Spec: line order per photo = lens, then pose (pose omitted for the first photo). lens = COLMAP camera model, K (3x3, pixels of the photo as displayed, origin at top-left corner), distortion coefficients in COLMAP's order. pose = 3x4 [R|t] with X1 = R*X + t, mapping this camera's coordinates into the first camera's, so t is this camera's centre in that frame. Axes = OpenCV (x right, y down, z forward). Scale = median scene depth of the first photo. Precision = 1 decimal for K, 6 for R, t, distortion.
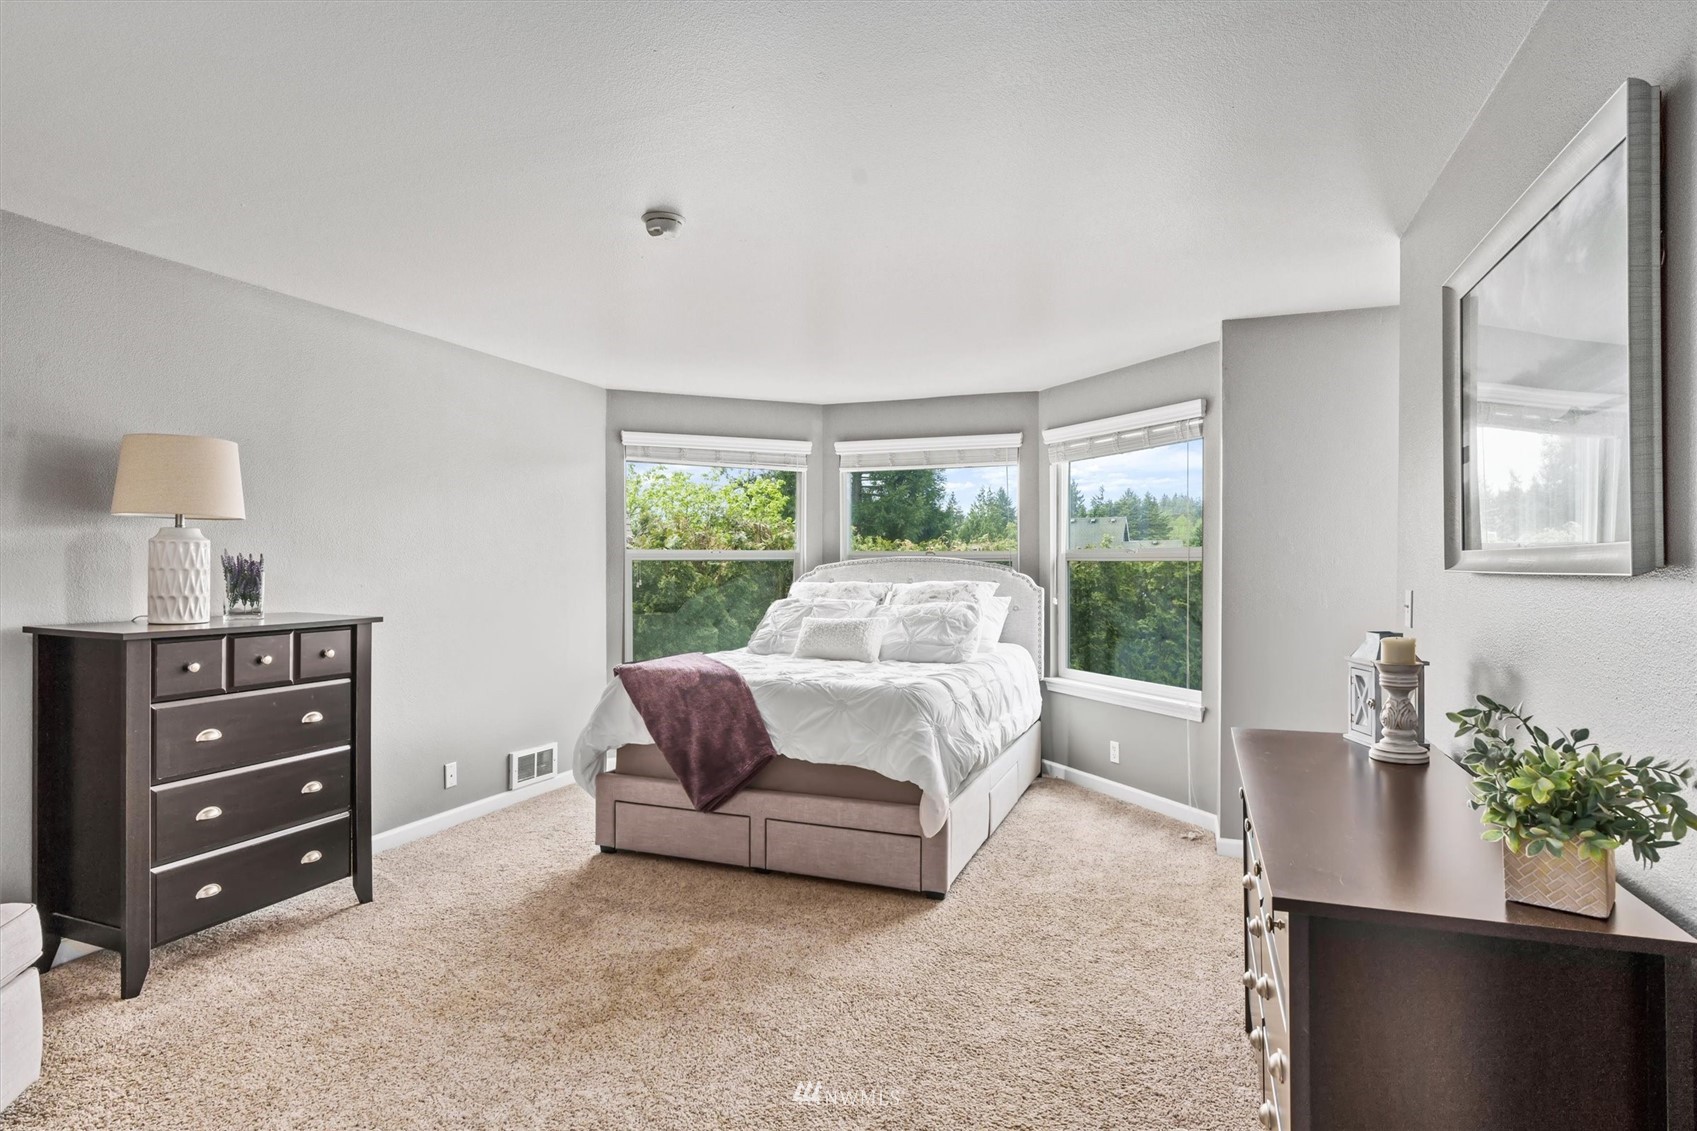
lens RADIAL K [[838.3, 0, 848.5], [0, 838.3, 565.5], [0, 0, 1]] dist [-0.002236, 0.000885]
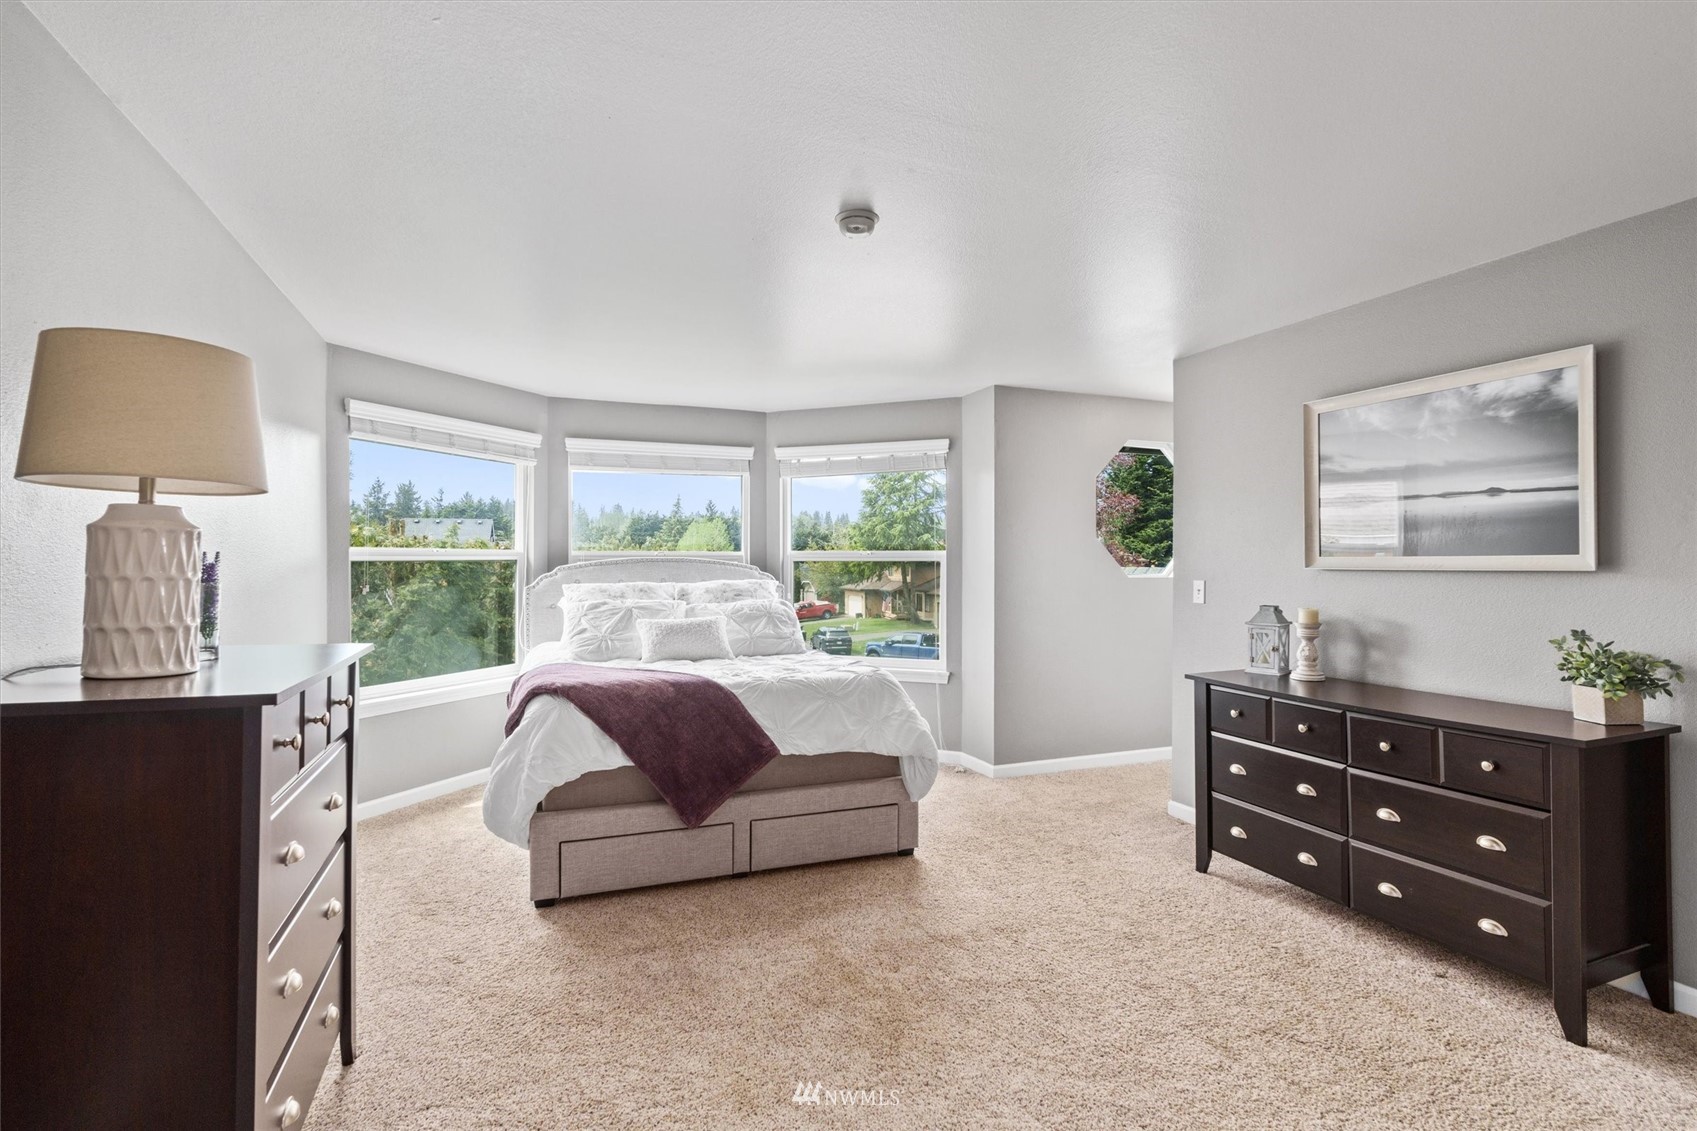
lens RADIAL K [[755.7, 0, 845.4], [0, 755.7, 560.2], [0, 0, 1]] dist [-0.010175, 0.000242]
pose [[0.768663, 0.000835, 0.639653, -0.588236], [0.002559, 0.999987, -0.004381, -0.003687], [-0.639648, 0.005004, 0.768651, 0.238073]]
